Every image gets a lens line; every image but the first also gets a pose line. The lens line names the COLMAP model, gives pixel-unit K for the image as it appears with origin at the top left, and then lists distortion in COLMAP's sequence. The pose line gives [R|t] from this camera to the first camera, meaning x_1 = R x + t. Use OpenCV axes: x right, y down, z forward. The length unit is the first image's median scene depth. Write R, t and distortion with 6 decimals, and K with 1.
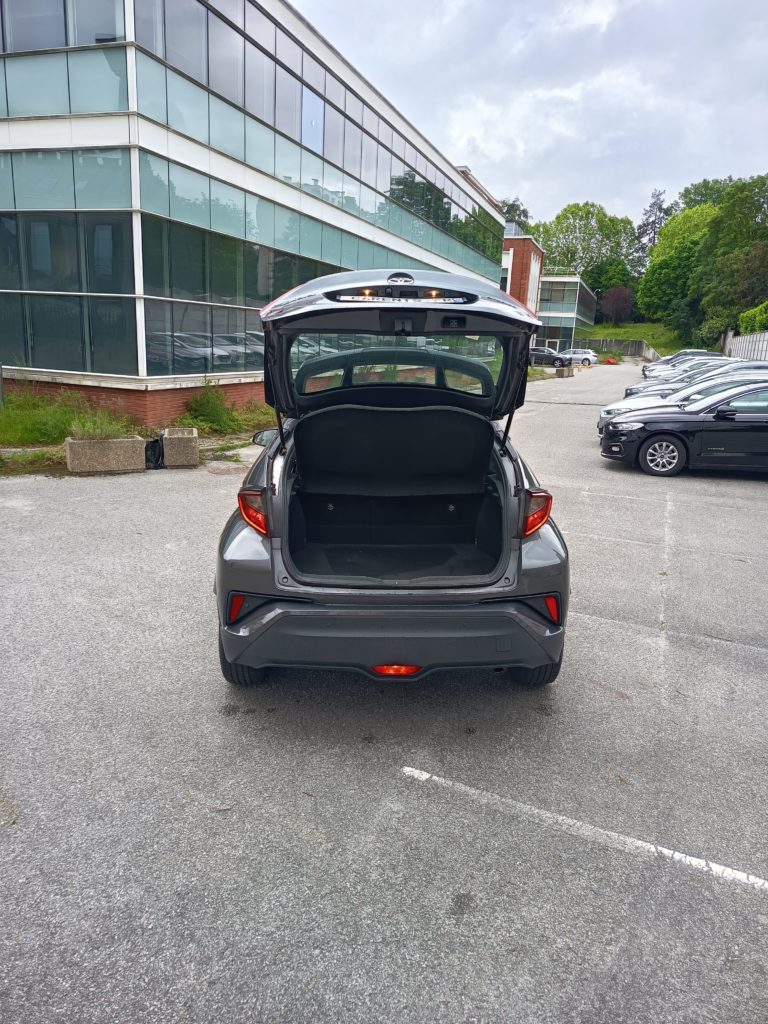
lens RADIAL K [[708.8, 0, 388.0], [0, 708.8, 514.2], [0, 0, 1]] dist [0.049317, -0.053232]
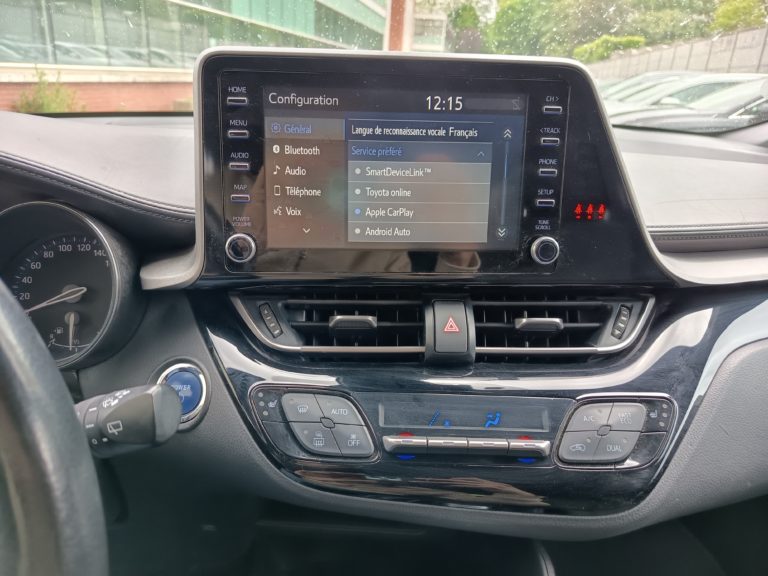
lens RADIAL K [[540.3, 0, 380.4], [0, 540.3, 286.3], [0, 0, 1]] dist [0.026493, -0.037231]
pose [[0.986587, -0.041983, 0.157744, -0.010079], [0.020641, 0.990689, 0.134572, -0.050332], [-0.161925, -0.129511, 0.978267, 0.487863]]
